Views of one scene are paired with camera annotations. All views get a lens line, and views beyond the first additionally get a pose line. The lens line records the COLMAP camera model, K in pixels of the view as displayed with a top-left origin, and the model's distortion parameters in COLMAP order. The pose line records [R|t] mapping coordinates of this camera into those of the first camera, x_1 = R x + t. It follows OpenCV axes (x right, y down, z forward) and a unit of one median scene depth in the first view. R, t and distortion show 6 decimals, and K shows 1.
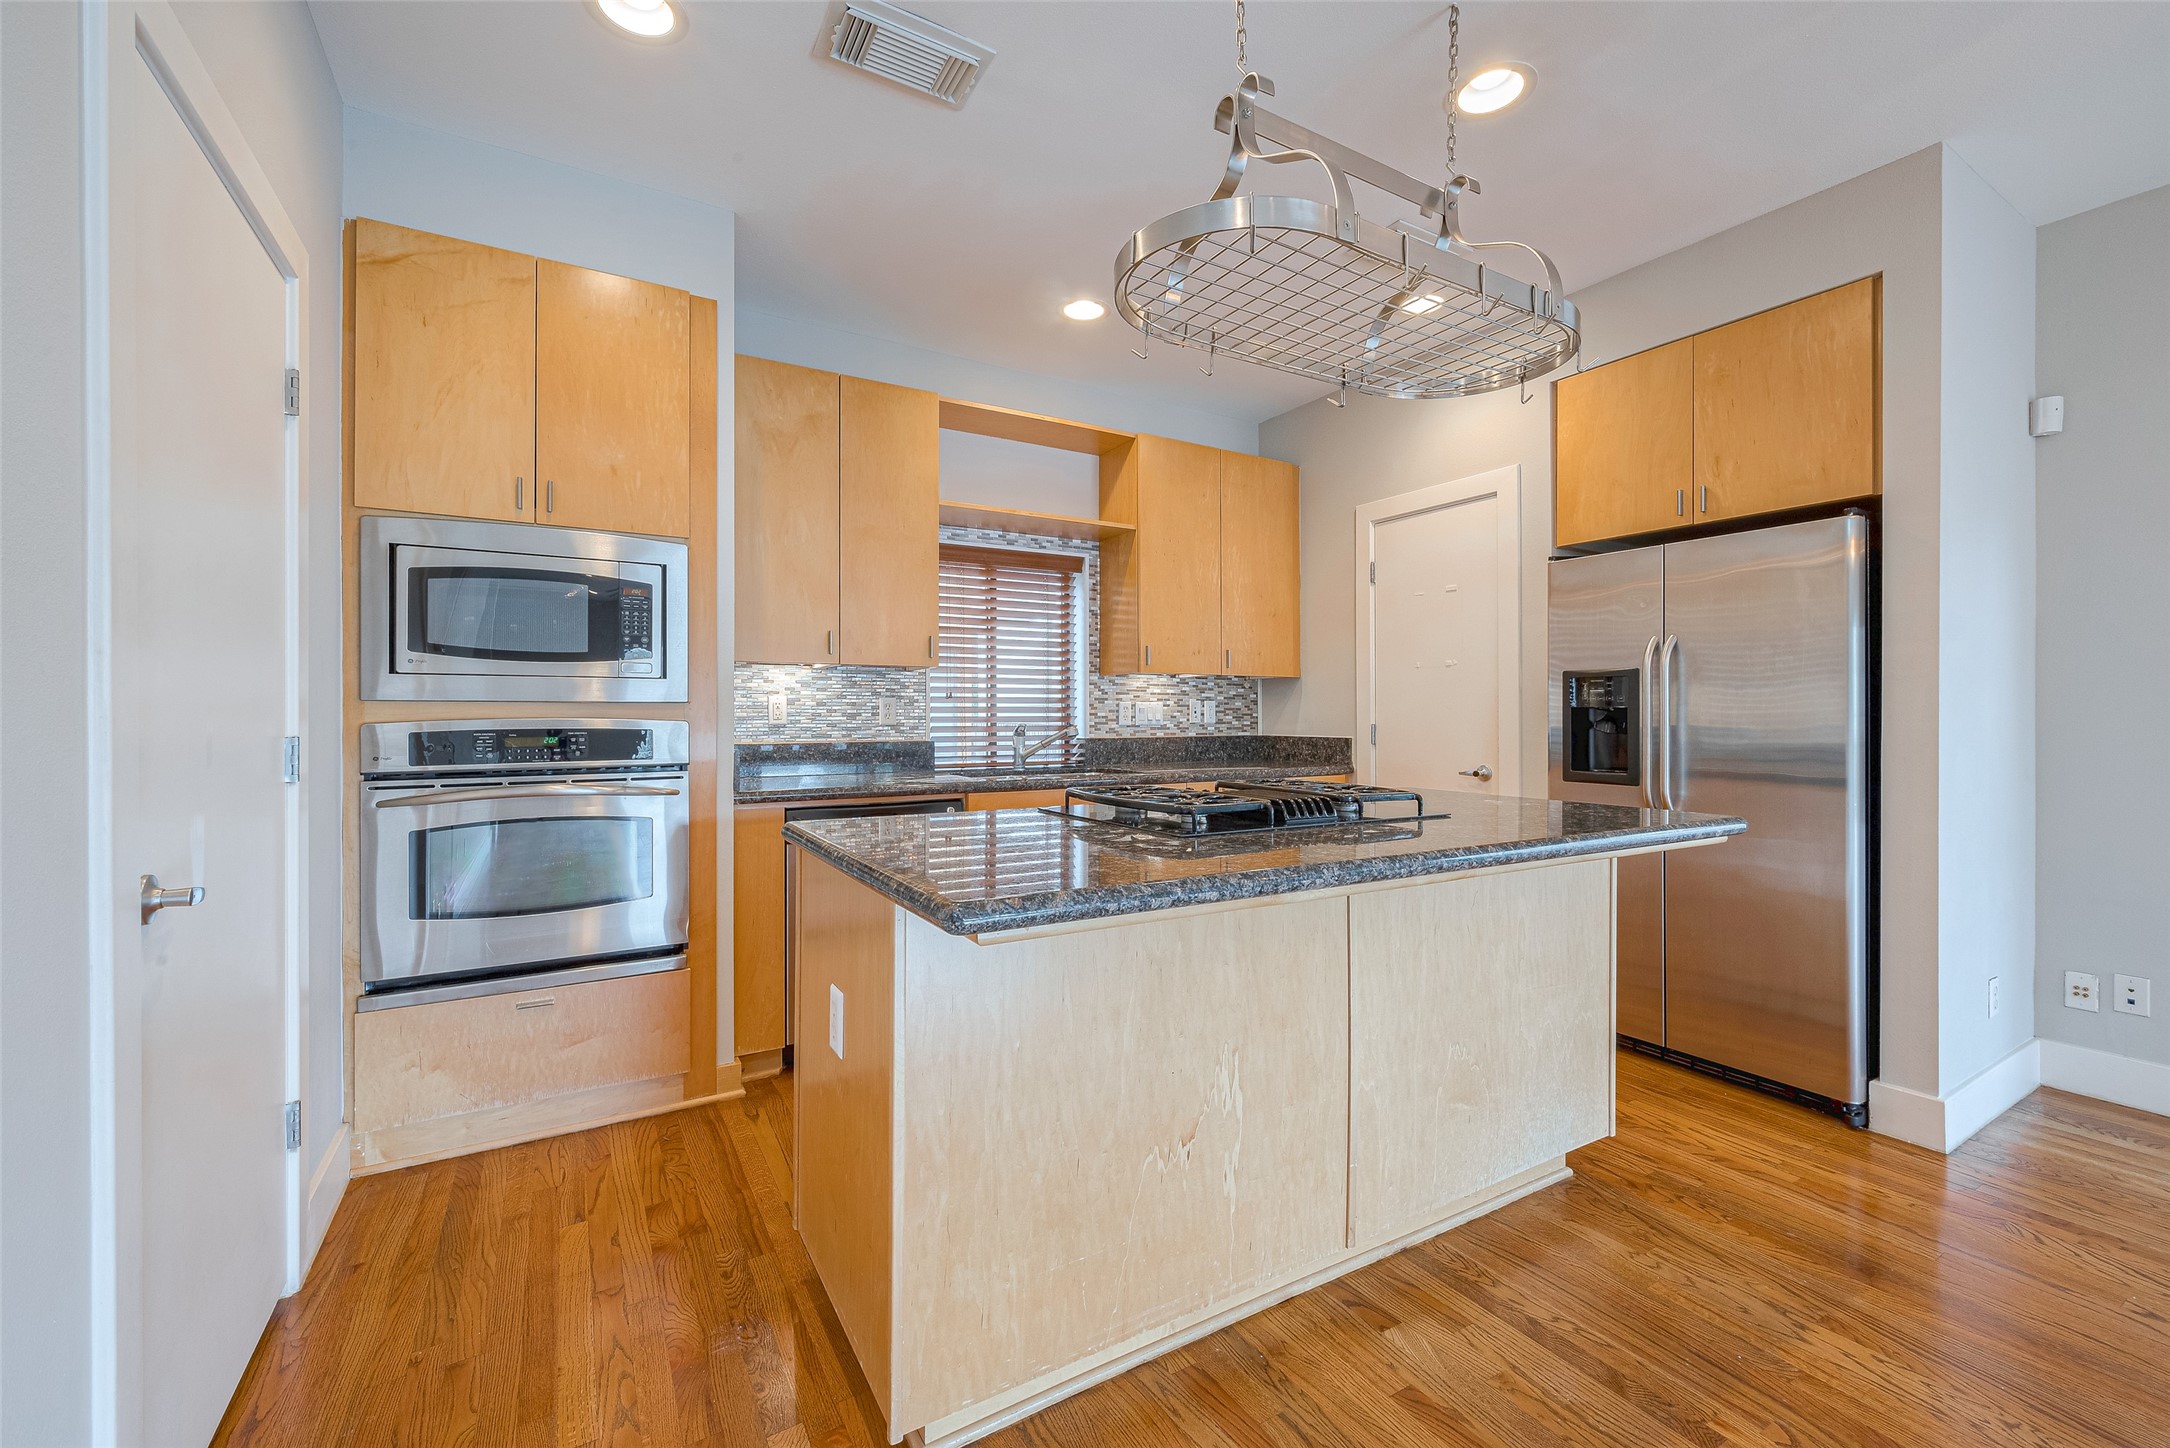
lens RADIAL K [[922.0, 0, 1085.0], [0, 922.0, 724.0], [0, 0, 1]] dist [-0.003296, -0.000266]
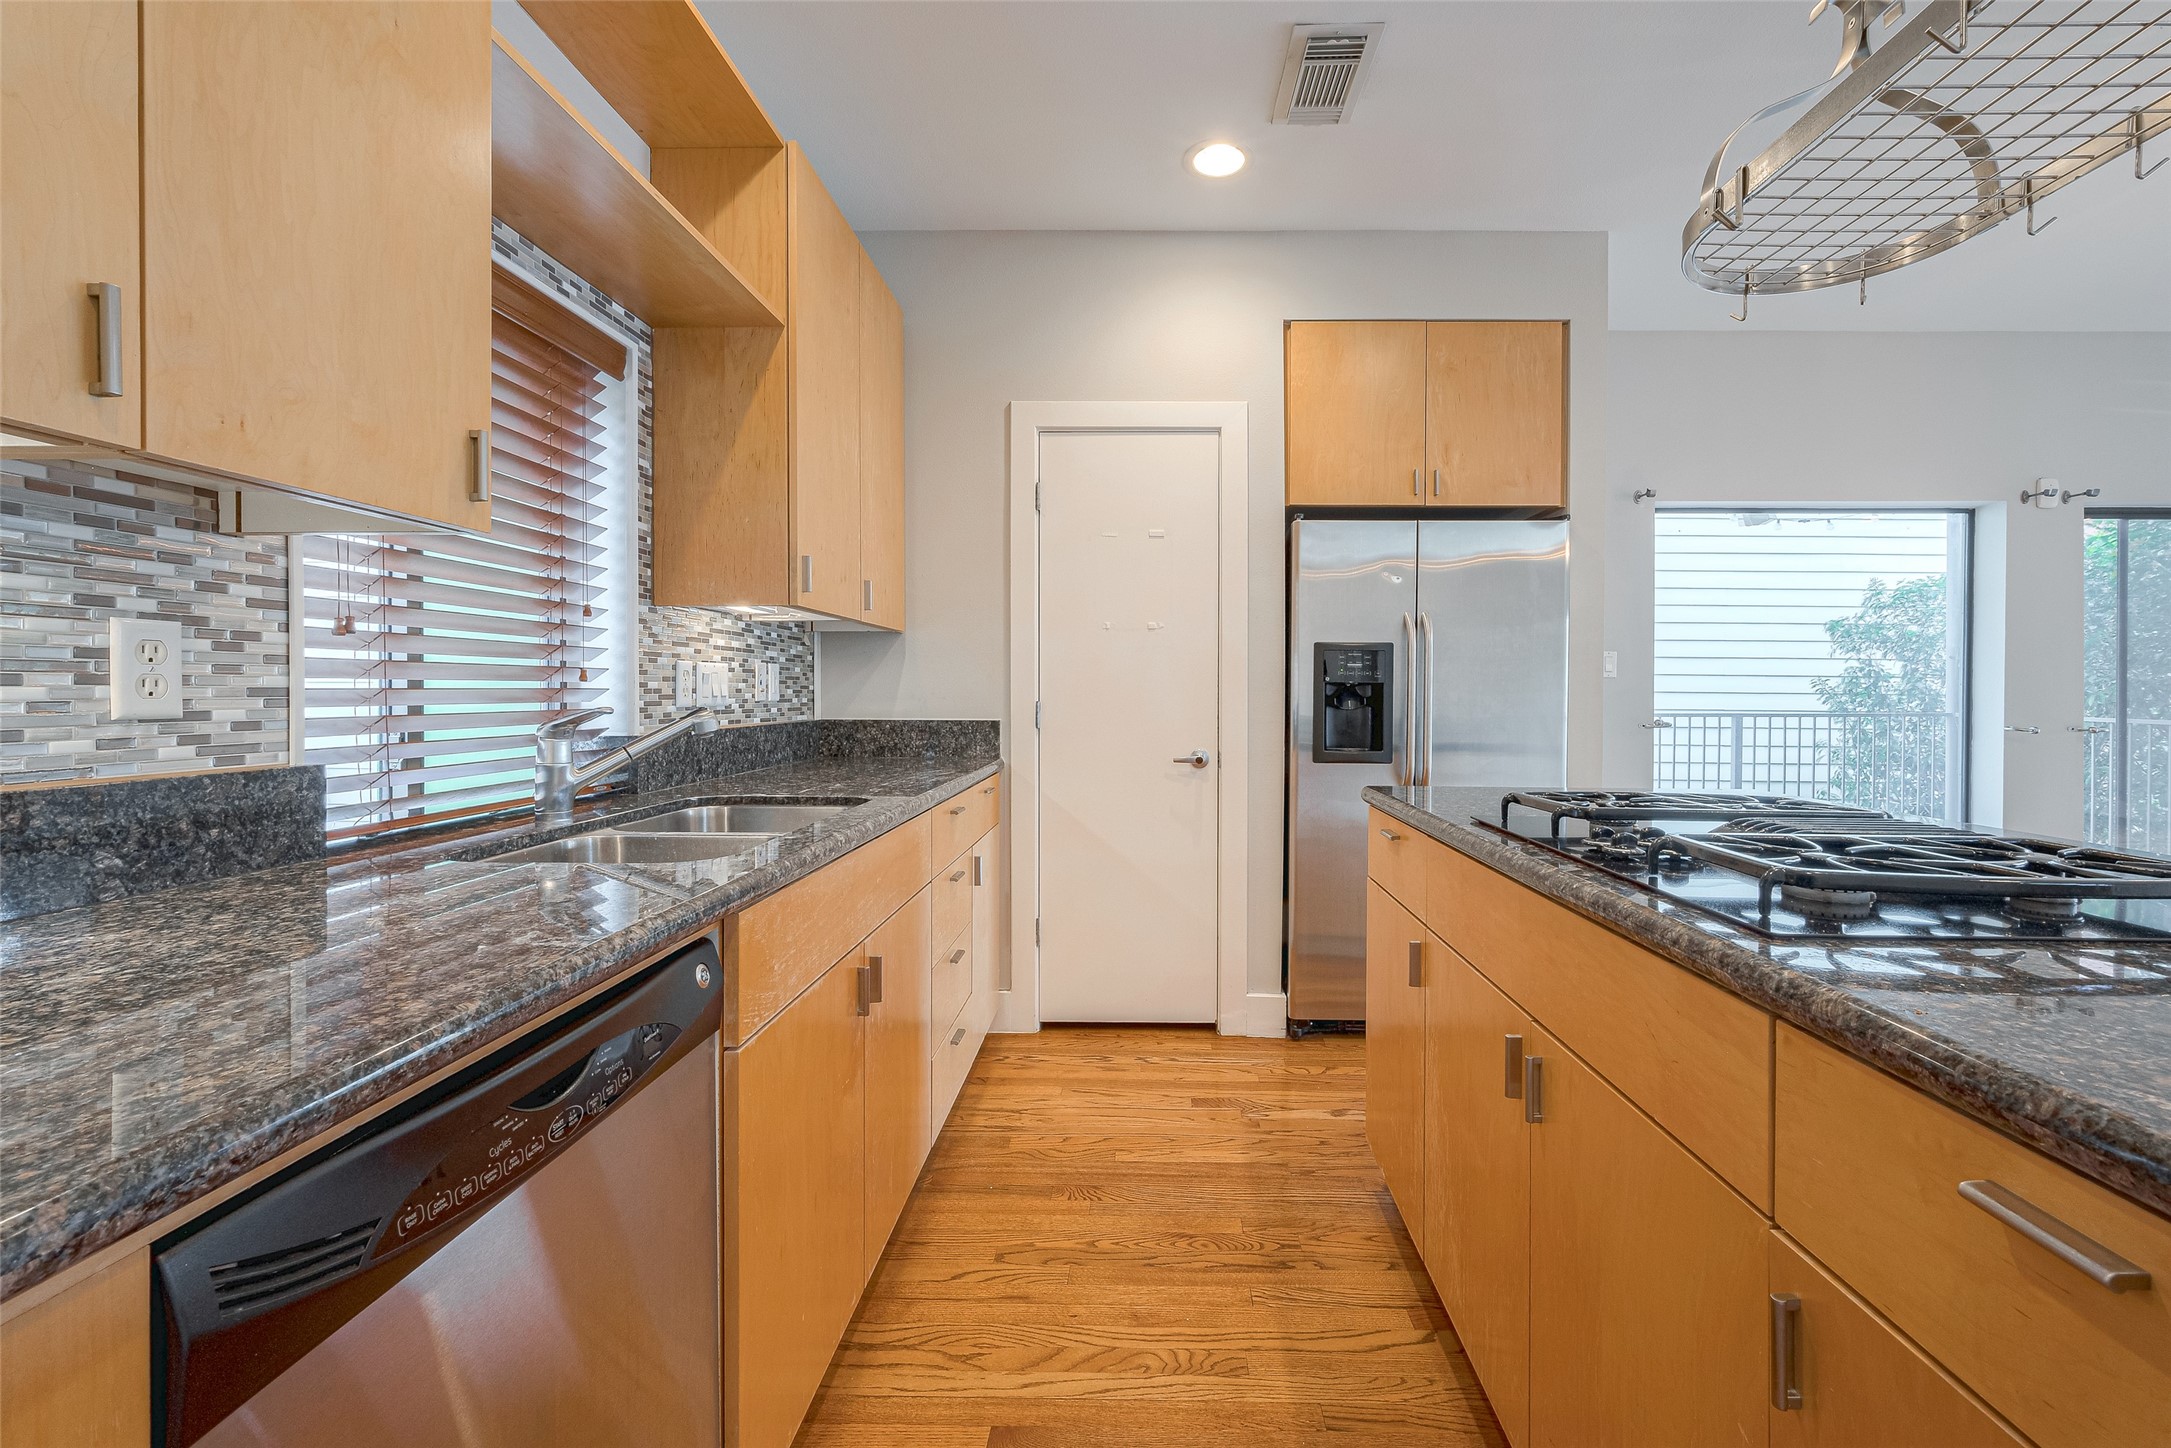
lens RADIAL K [[905.3, 0, 1085.5], [0, 905.3, 692.7], [0, 0, 1]] dist [0.023013, -0.000071]
pose [[0.501769, -0.000066, 0.865002, -0.298905], [0.003555, 0.999992, -0.001986, -0.005149], [-0.864994, 0.004071, 0.501765, 0.598172]]
